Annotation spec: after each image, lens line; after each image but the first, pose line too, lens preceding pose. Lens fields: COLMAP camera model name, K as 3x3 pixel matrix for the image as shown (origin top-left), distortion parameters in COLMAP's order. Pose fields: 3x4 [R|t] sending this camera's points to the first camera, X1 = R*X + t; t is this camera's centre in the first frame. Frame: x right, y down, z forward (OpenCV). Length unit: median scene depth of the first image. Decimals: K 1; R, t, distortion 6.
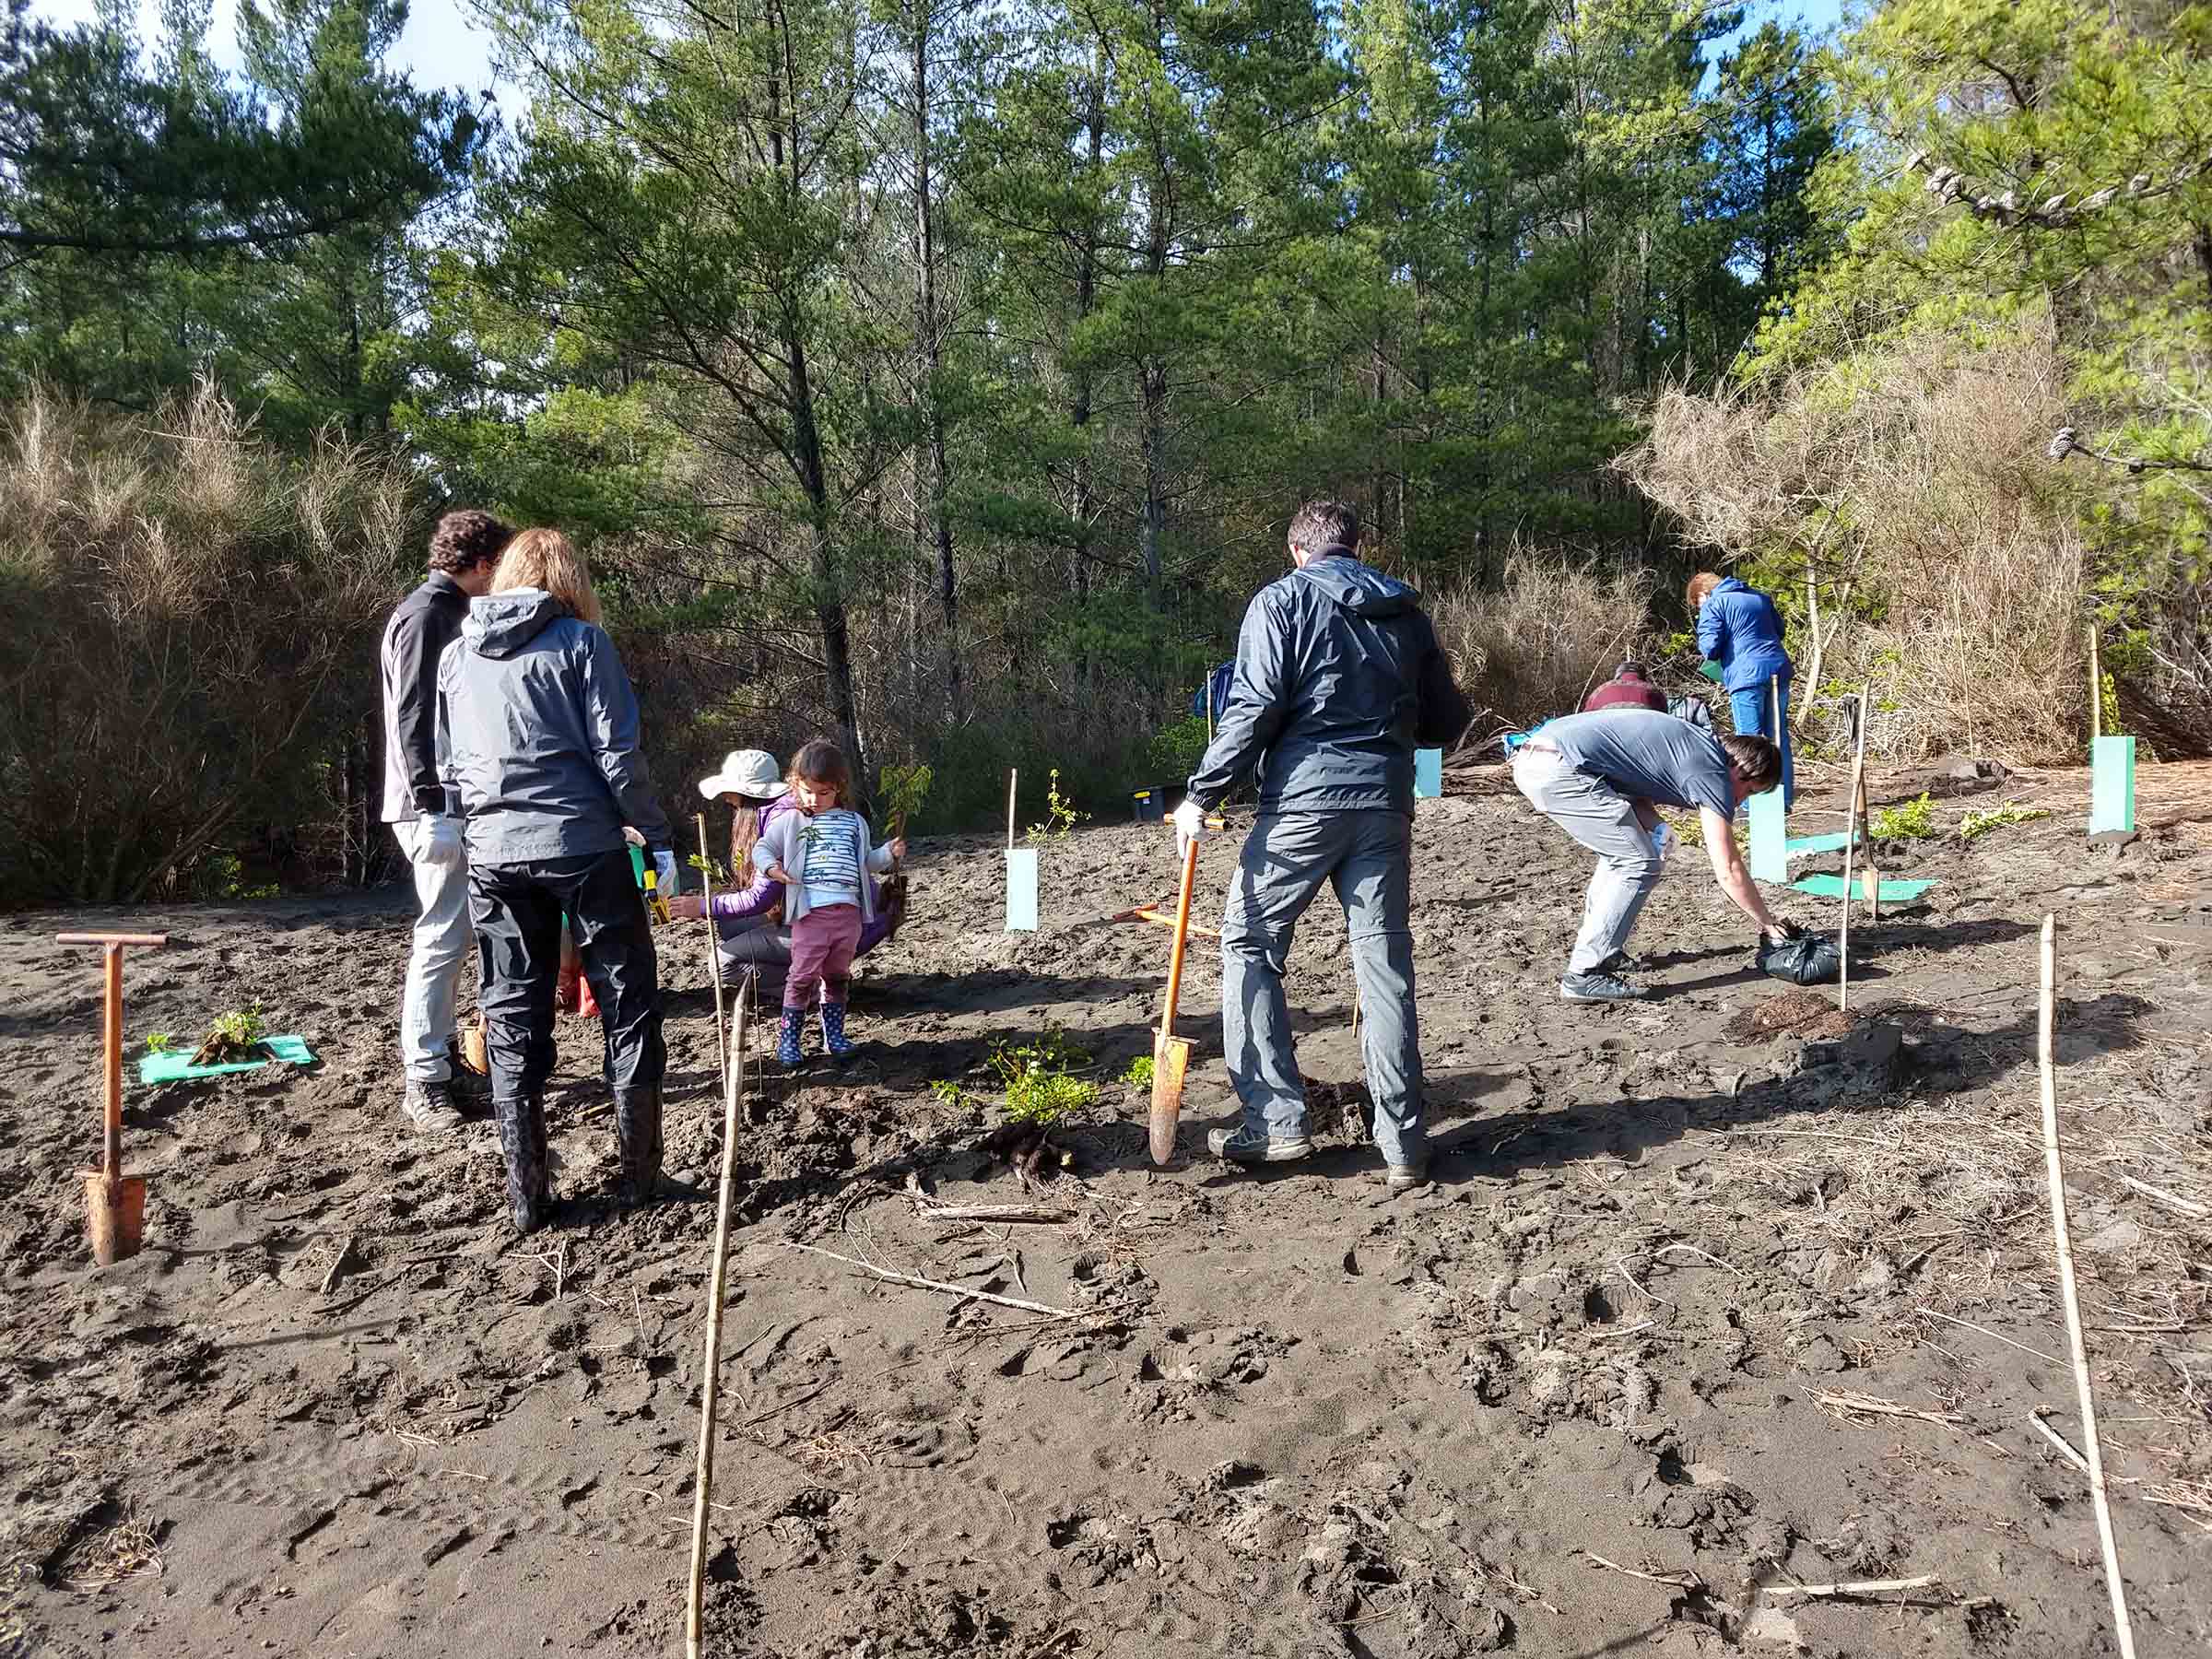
lens RADIAL K [[1691.7, 0, 1106.0], [0, 1691.7, 829.5], [0, 0, 1]] dist [0.103870, -0.199095]
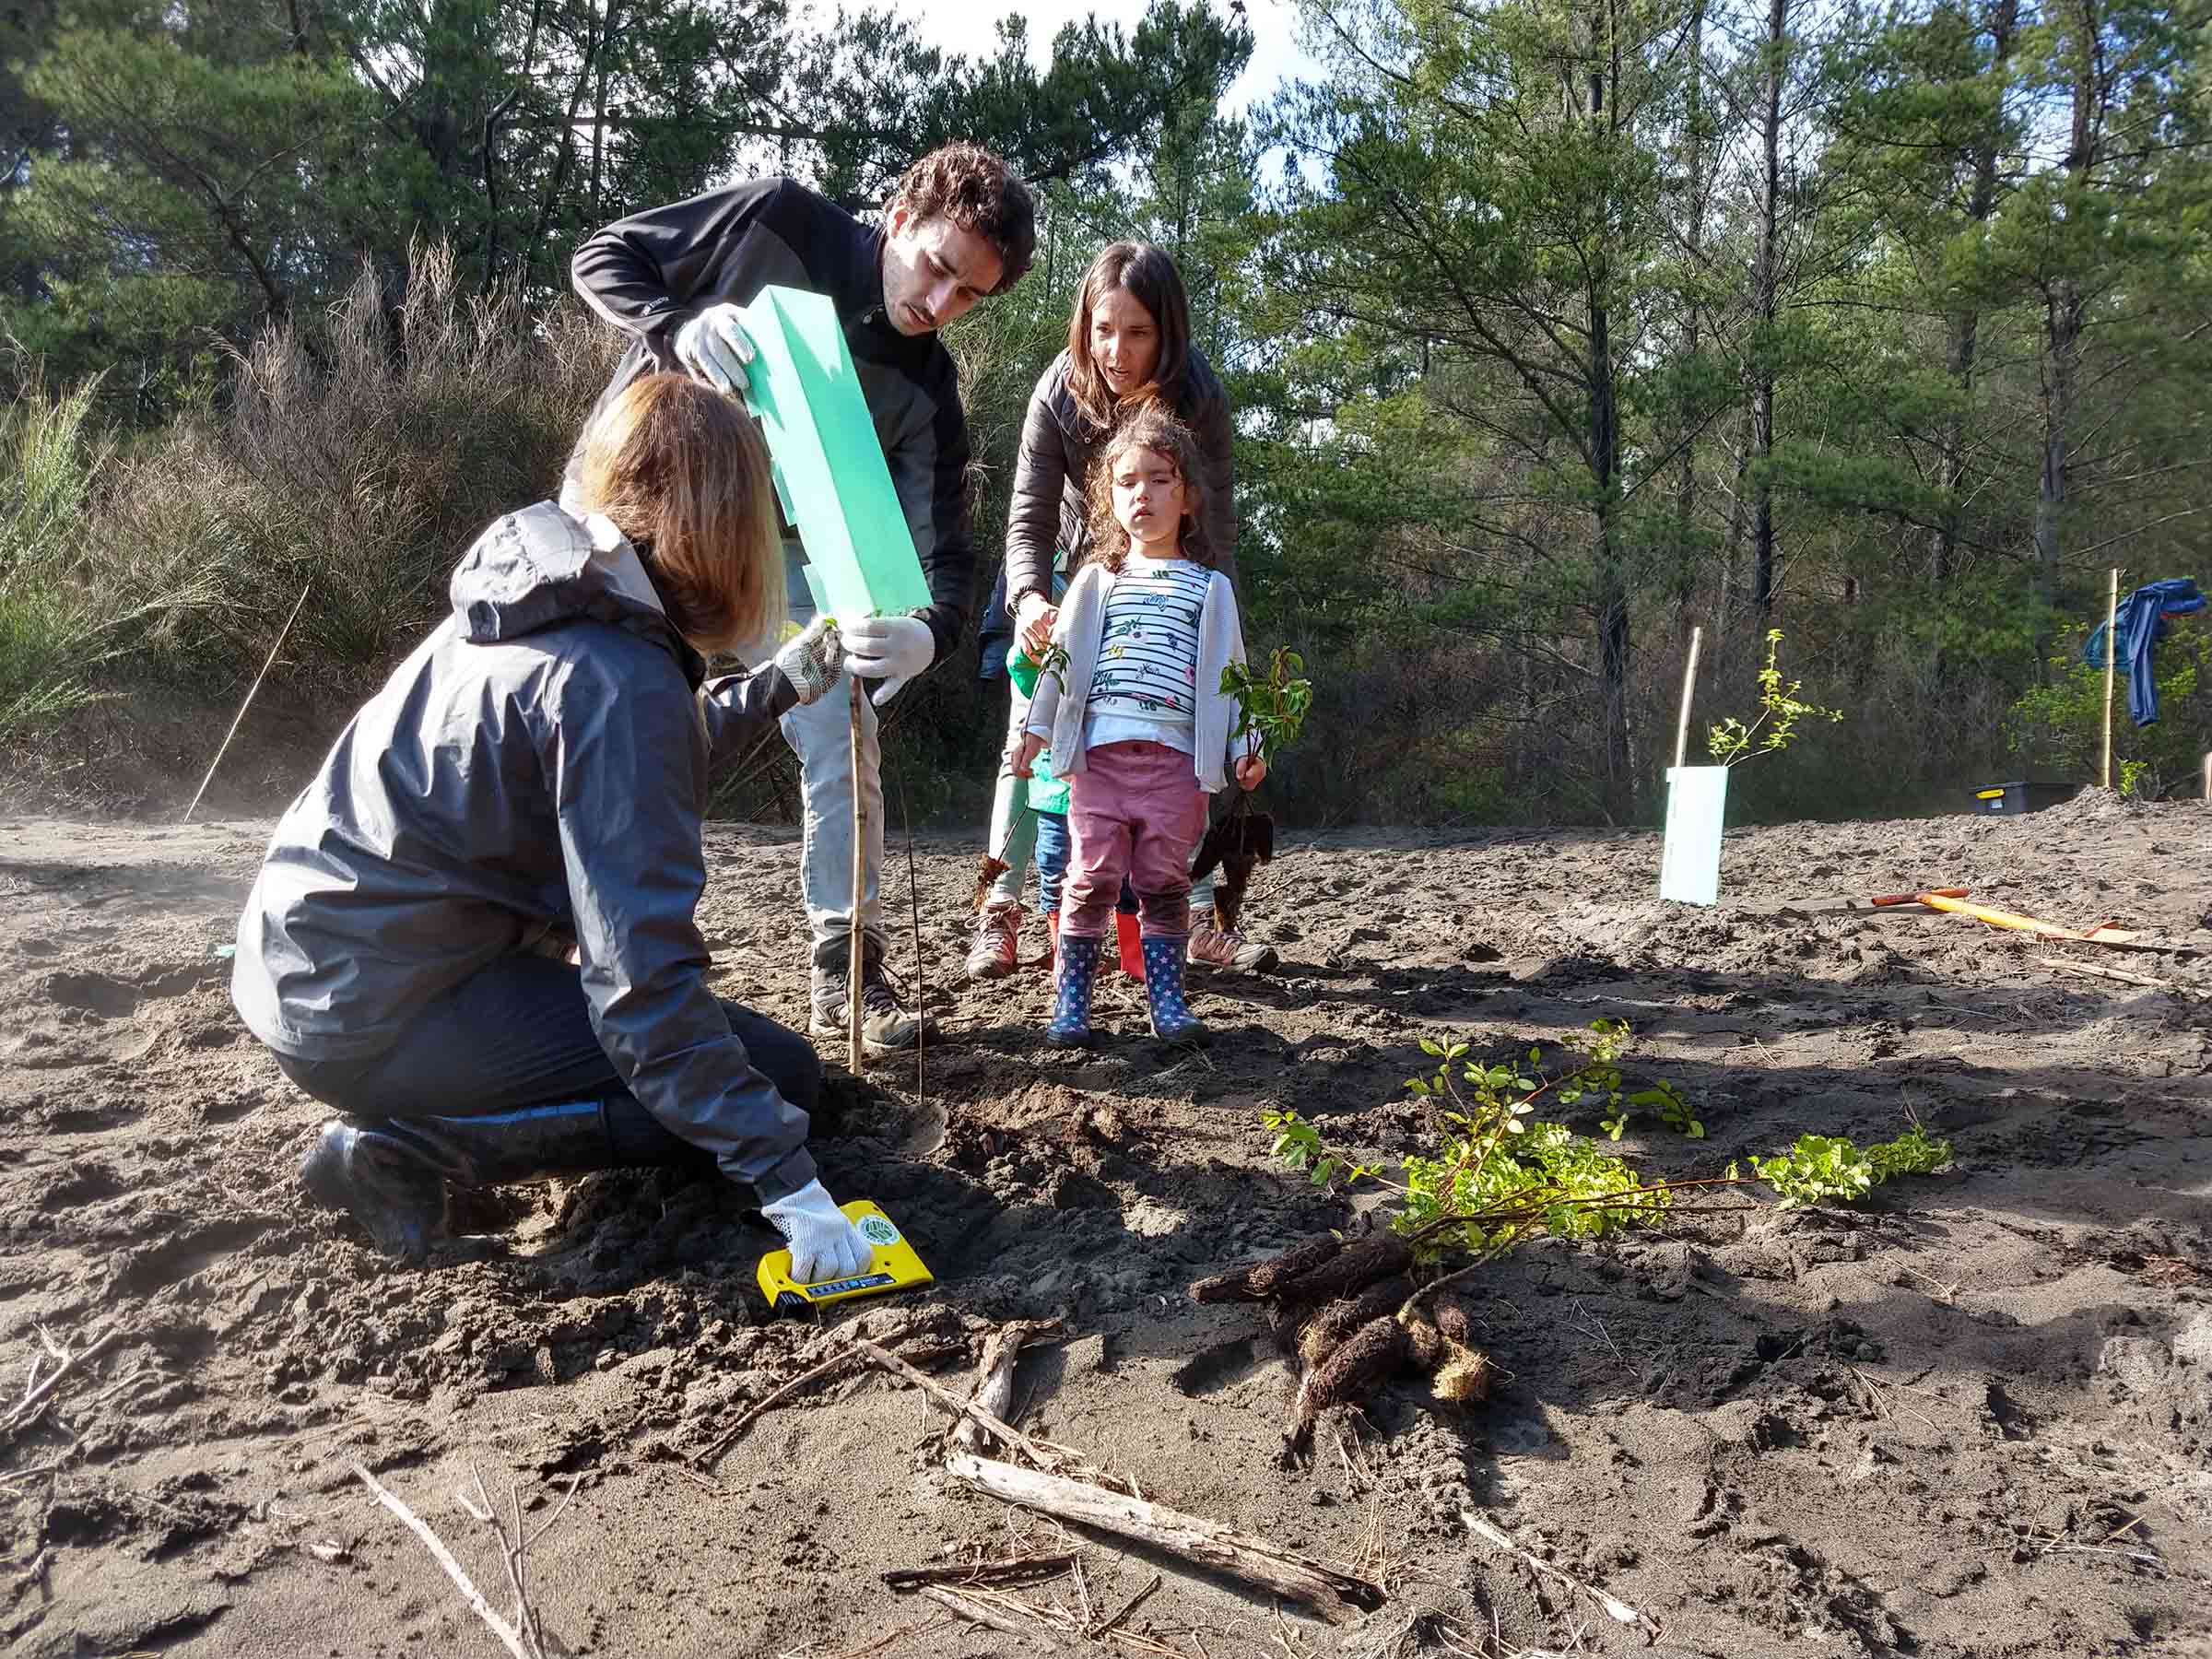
lens RADIAL K [[1691.7, 0, 1106.0], [0, 1691.7, 829.5], [0, 0, 1]] dist [0.103870, -0.199095]
pose [[0.887123, 0.064141, -0.457054, 0.012395], [-0.083941, 0.996202, -0.023124, 0.021470], [0.453836, 0.058879, 0.889138, 0.140401]]
